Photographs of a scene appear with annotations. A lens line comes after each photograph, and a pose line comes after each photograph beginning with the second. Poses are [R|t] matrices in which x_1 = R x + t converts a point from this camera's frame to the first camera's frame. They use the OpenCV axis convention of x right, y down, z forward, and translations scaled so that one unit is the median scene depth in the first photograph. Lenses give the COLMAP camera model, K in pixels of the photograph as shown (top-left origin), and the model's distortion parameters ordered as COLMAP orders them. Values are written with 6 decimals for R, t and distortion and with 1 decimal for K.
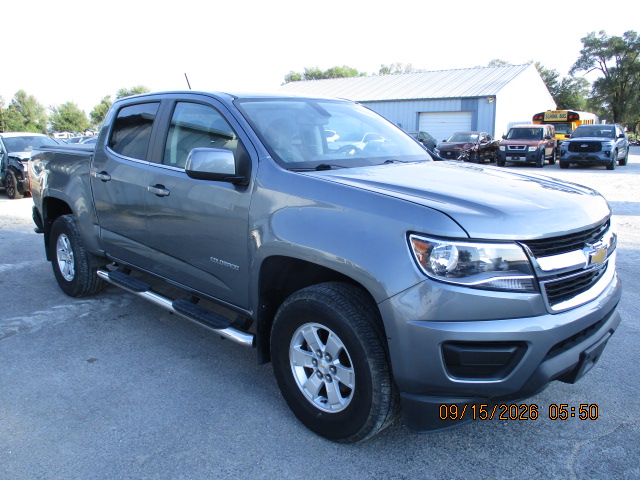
lens RADIAL K [[537.4, 0, 314.4], [0, 537.4, 238.1], [0, 0, 1]] dist [-0.024077, 0.005779]
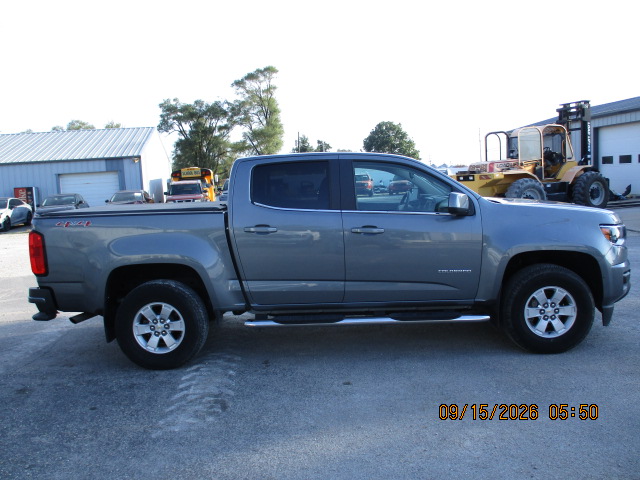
lens RADIAL K [[537.4, 0, 314.4], [0, 537.4, 238.1], [0, 0, 1]] dist [-0.024077, 0.005779]
pose [[0.733935, -0.112989, 0.669756, -0.132688], [0.184220, 0.982219, -0.036170, -0.005310], [-0.653760, 0.149929, 0.741700, 0.015797]]
